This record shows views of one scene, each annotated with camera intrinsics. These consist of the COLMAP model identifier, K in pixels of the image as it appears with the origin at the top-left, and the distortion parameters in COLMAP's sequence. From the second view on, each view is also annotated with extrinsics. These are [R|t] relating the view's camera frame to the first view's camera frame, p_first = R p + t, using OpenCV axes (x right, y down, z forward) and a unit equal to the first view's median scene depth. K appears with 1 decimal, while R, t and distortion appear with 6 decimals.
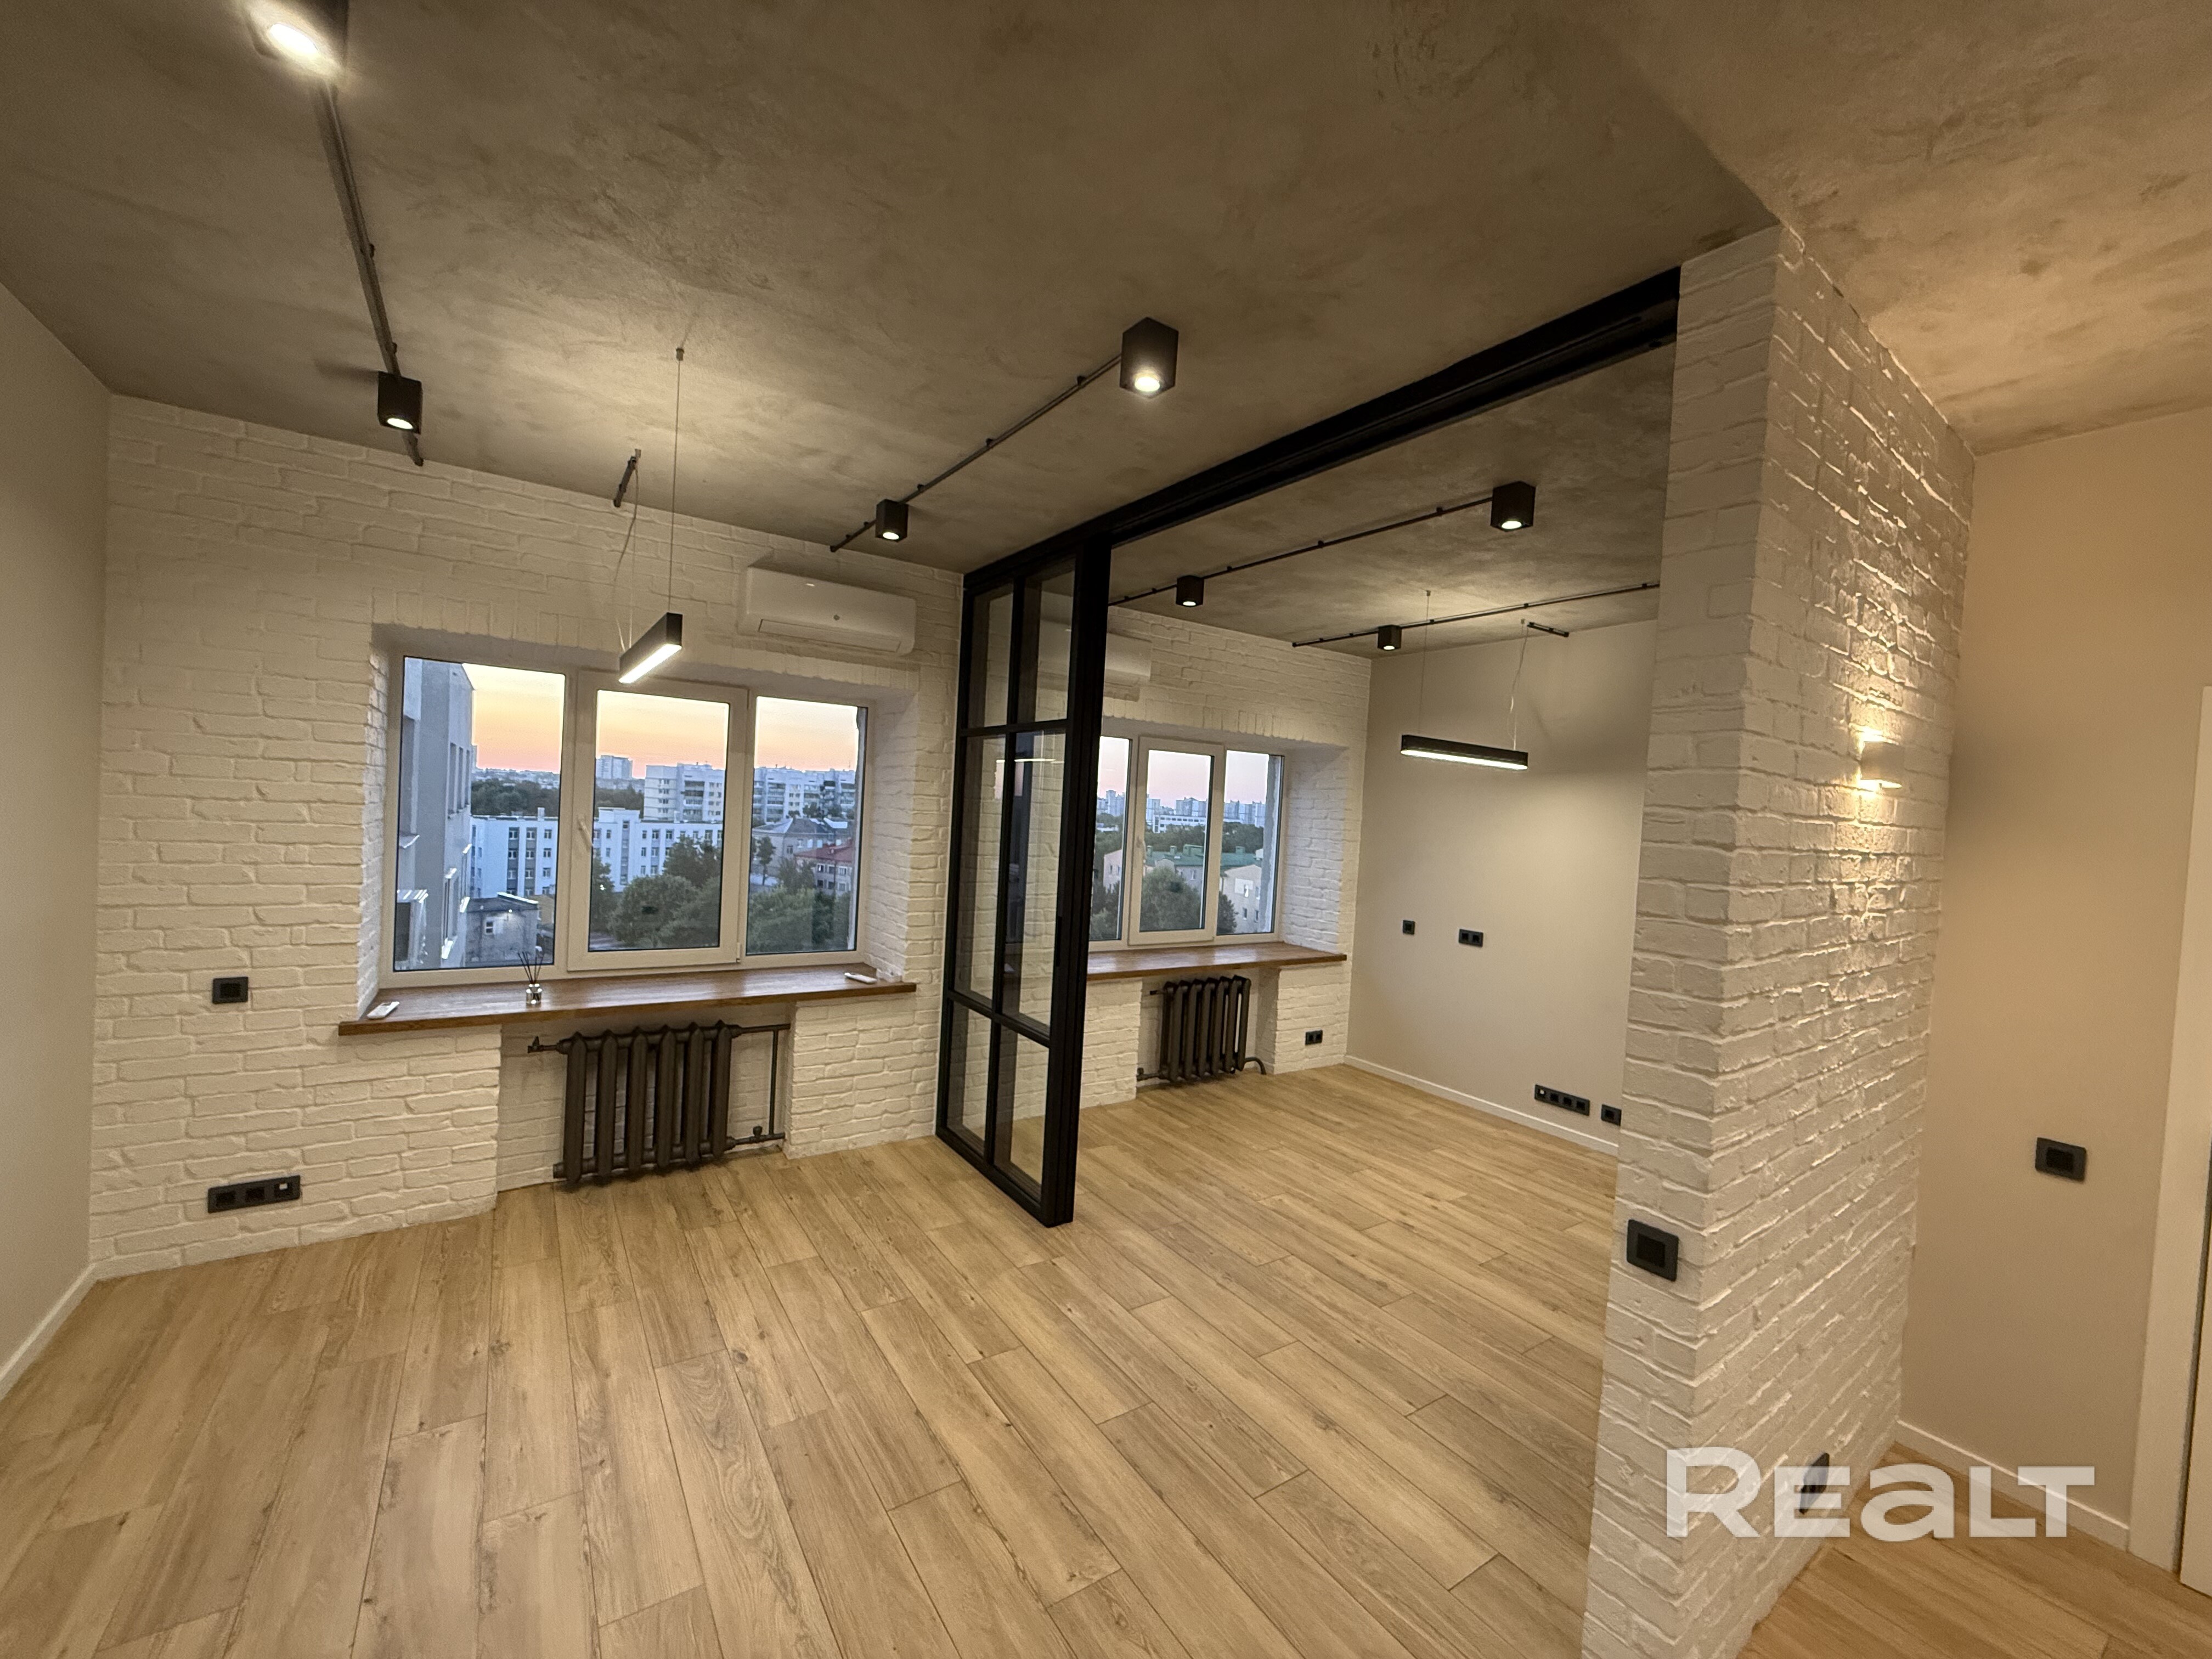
lens RADIAL K [[880.7, 0, 1100.9], [0, 880.7, 830.5], [0, 0, 1]] dist [0.000504, 0.000178]
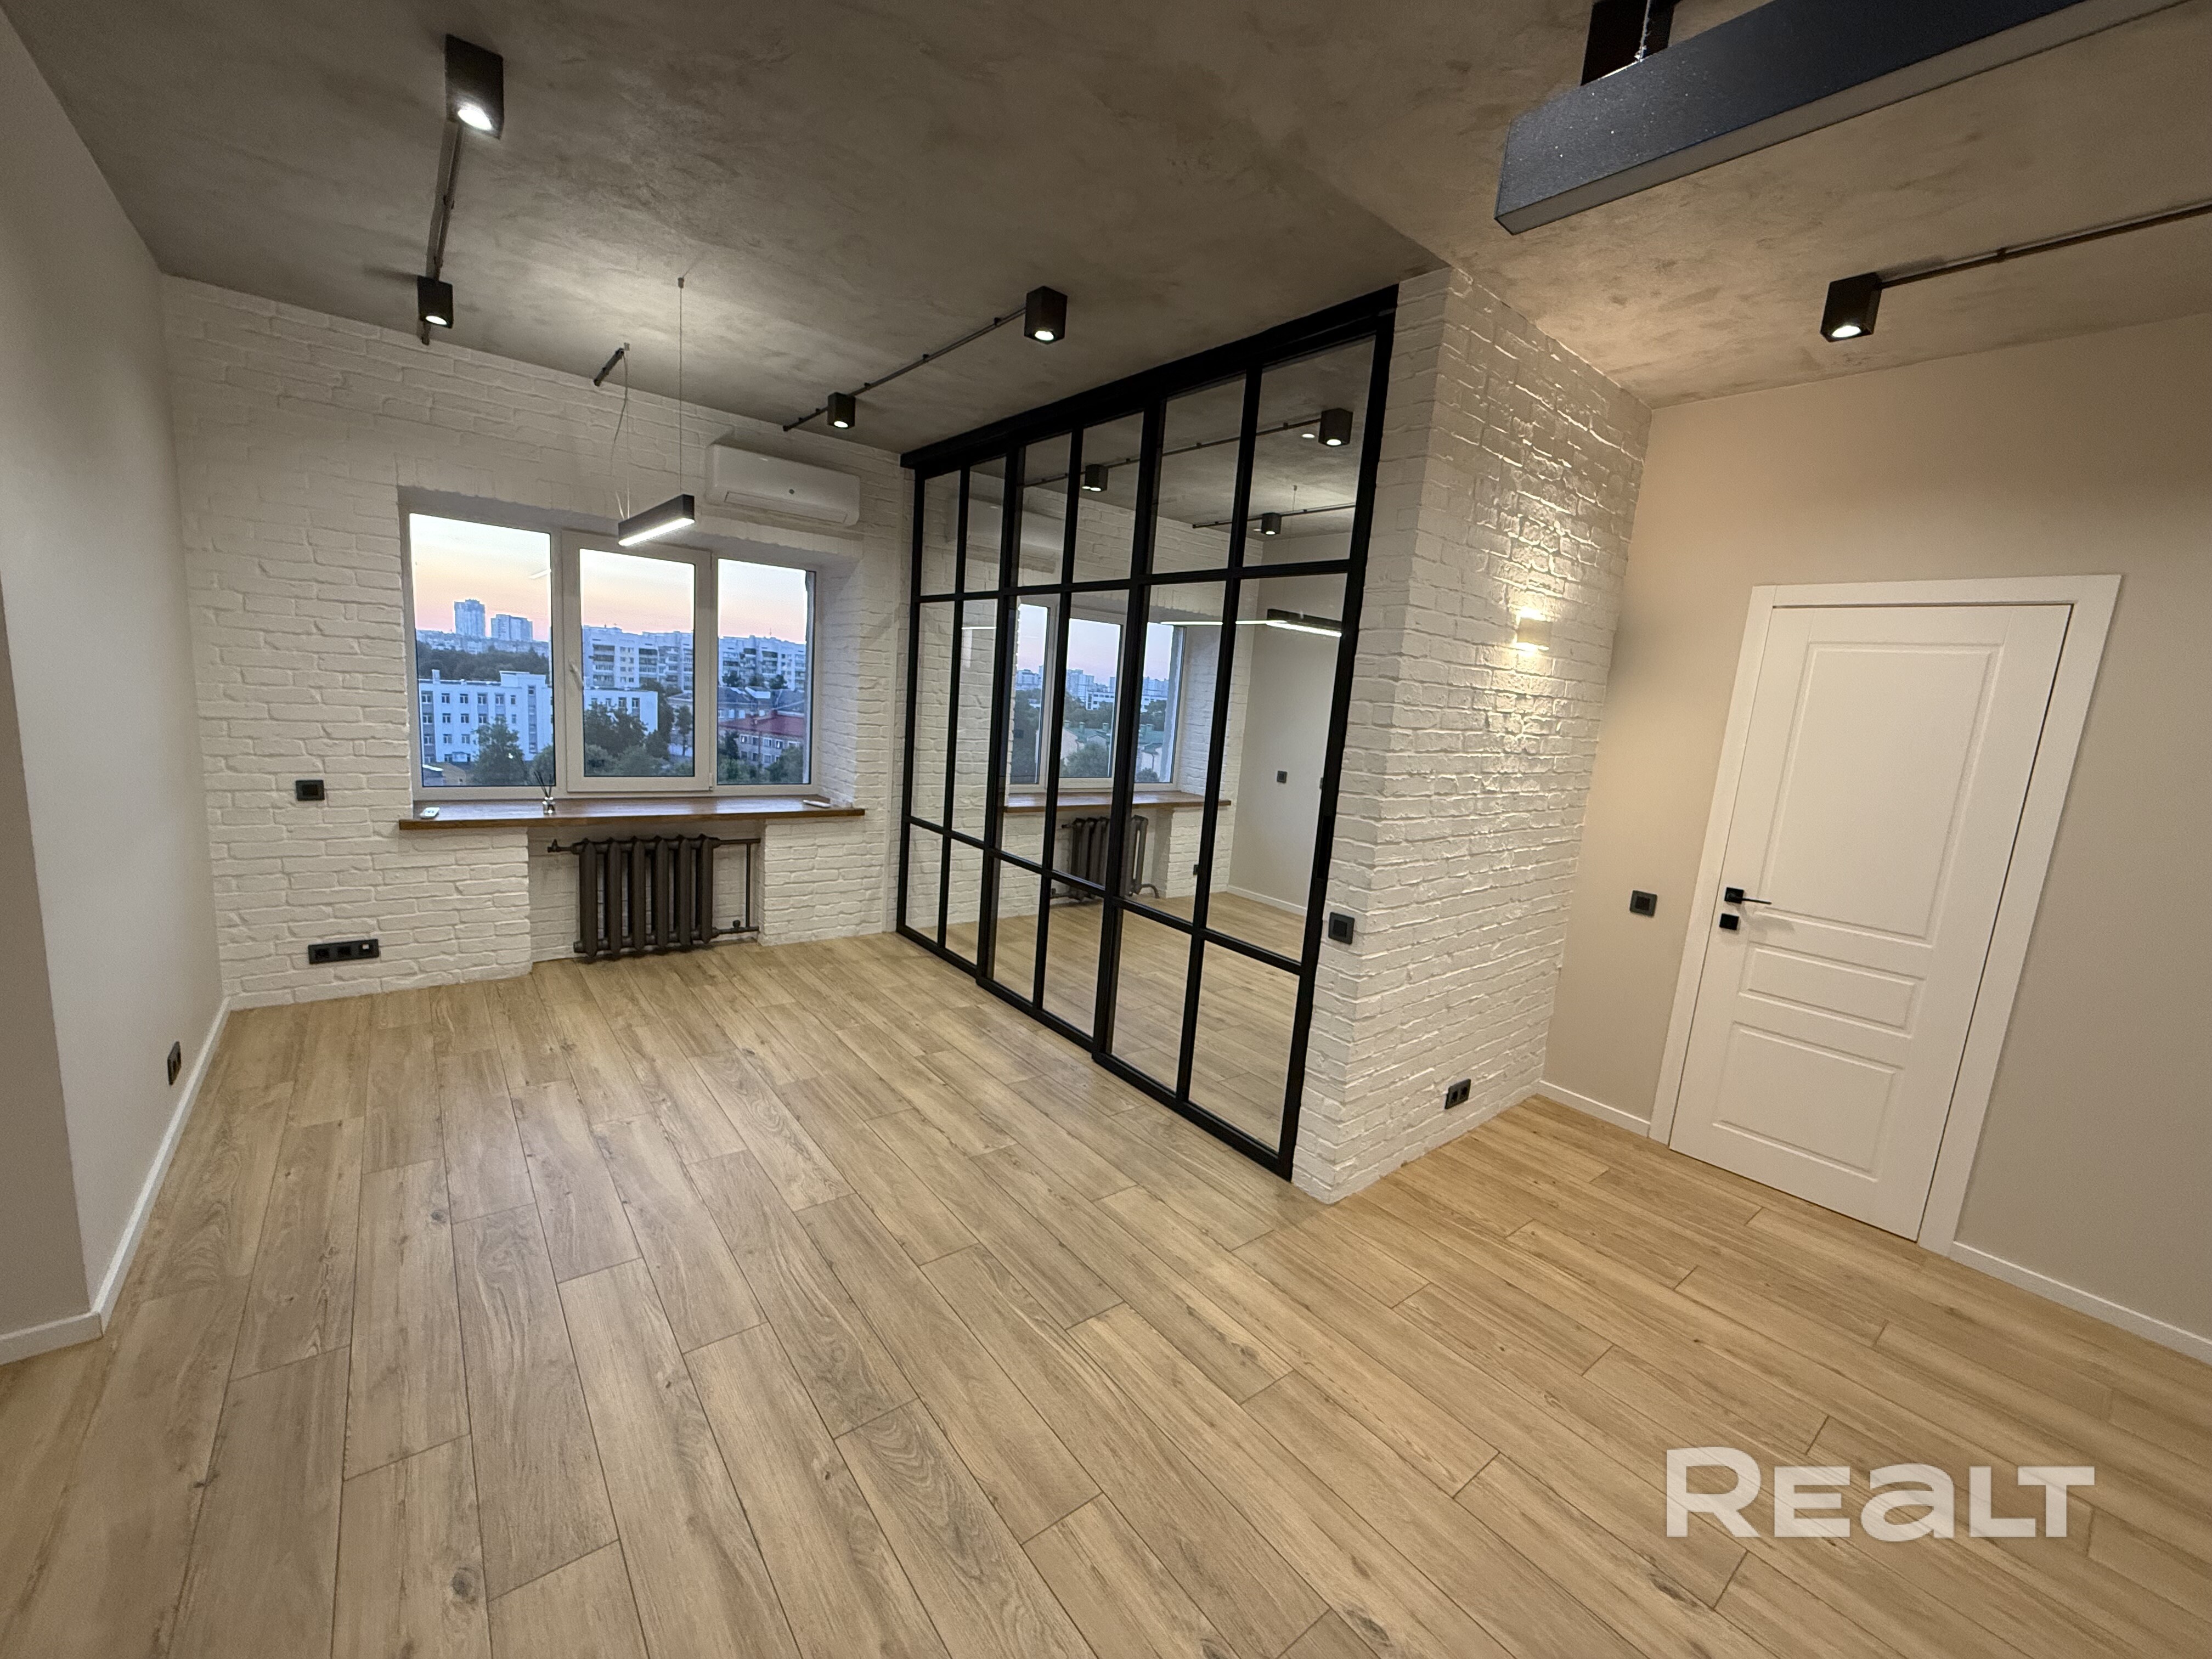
lens RADIAL K [[880.7, 0, 1100.9], [0, 880.7, 830.5], [0, 0, 1]] dist [0.000504, 0.000178]
pose [[0.996954, 0.008807, 0.077495, 0.029449], [-0.019458, 0.990272, 0.137779, 0.046009], [-0.075528, -0.138867, 0.987427, -0.331245]]
